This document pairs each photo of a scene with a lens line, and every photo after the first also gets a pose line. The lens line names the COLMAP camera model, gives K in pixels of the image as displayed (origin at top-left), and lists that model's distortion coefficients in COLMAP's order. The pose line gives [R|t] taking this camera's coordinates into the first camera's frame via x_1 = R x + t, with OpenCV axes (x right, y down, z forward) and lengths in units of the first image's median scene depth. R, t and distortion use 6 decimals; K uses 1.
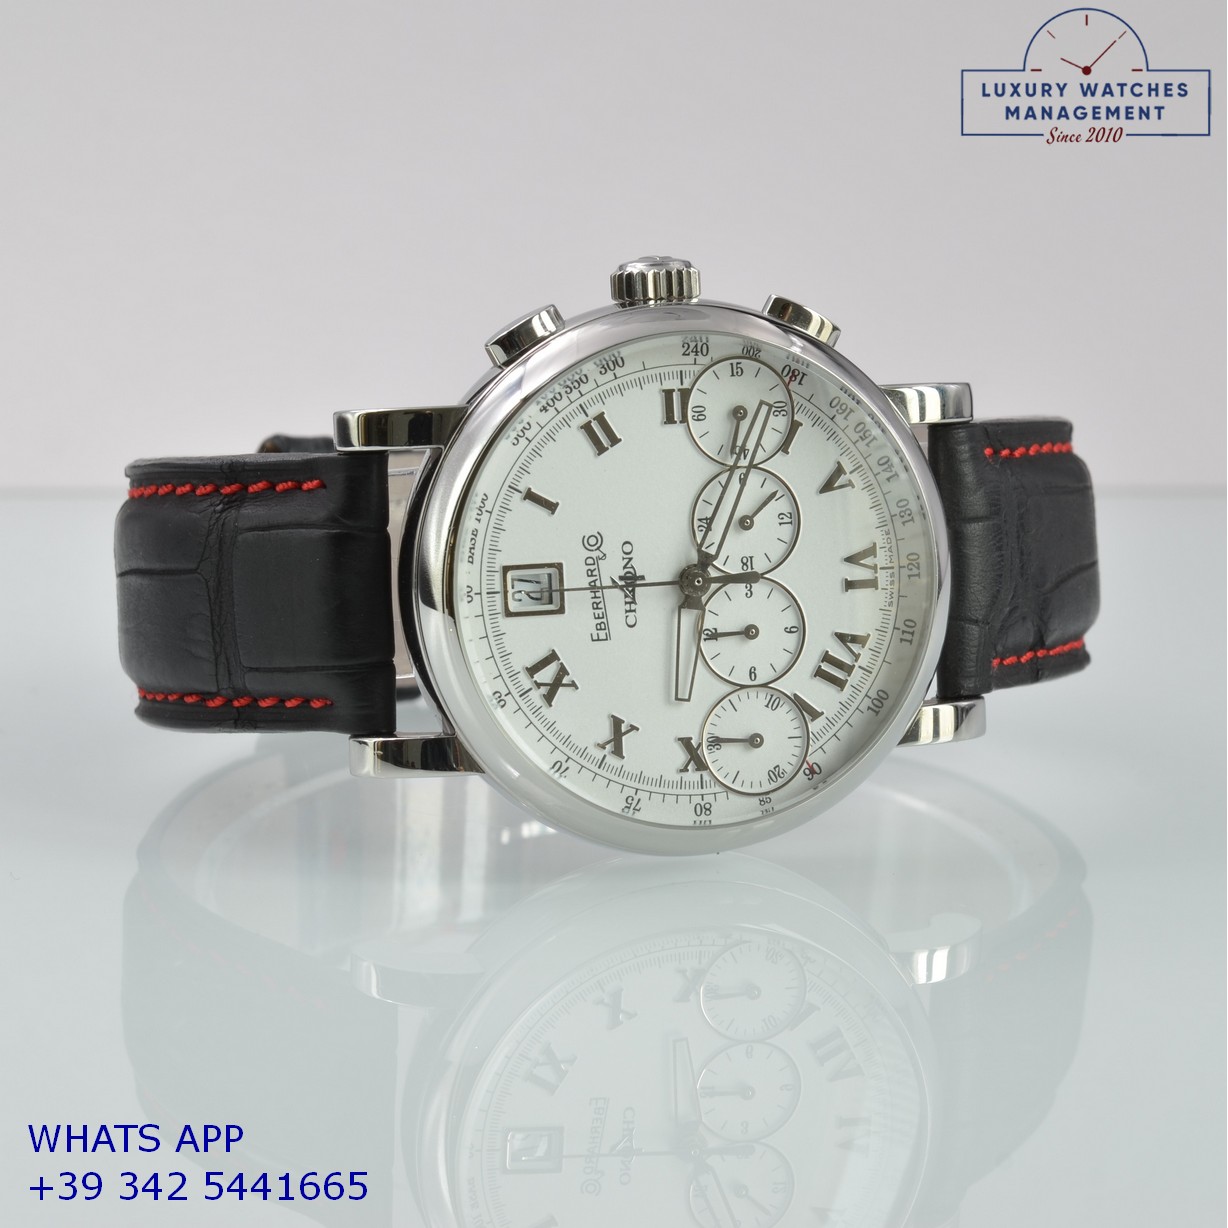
lens RADIAL K [[5363.7, 0, 613.6], [0, 5363.7, 613.7], [0, 0, 1]] dist [0.034457, -30.723262]
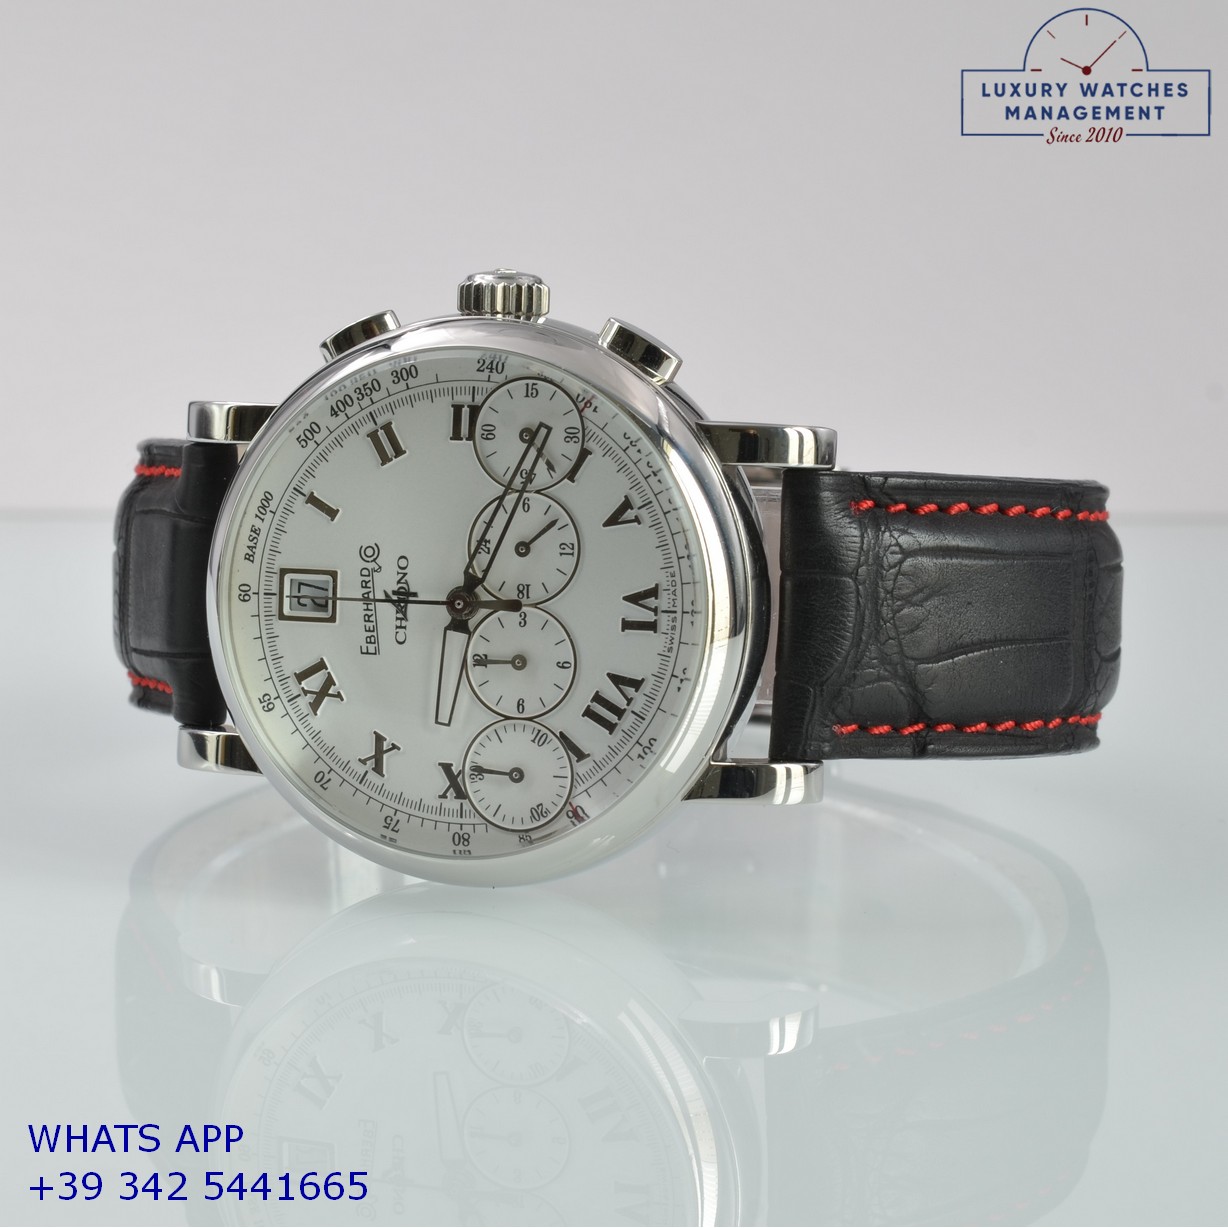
lens RADIAL K [[5363.7, 0, 613.6], [0, 5363.7, 613.7], [0, 0, 1]] dist [0.034457, -30.723262]
pose [[0.874524, 0.101059, -0.474337, 0.499085], [-0.102703, 0.994457, 0.022521, -0.028888], [0.473983, 0.029021, 0.880055, 0.158936]]
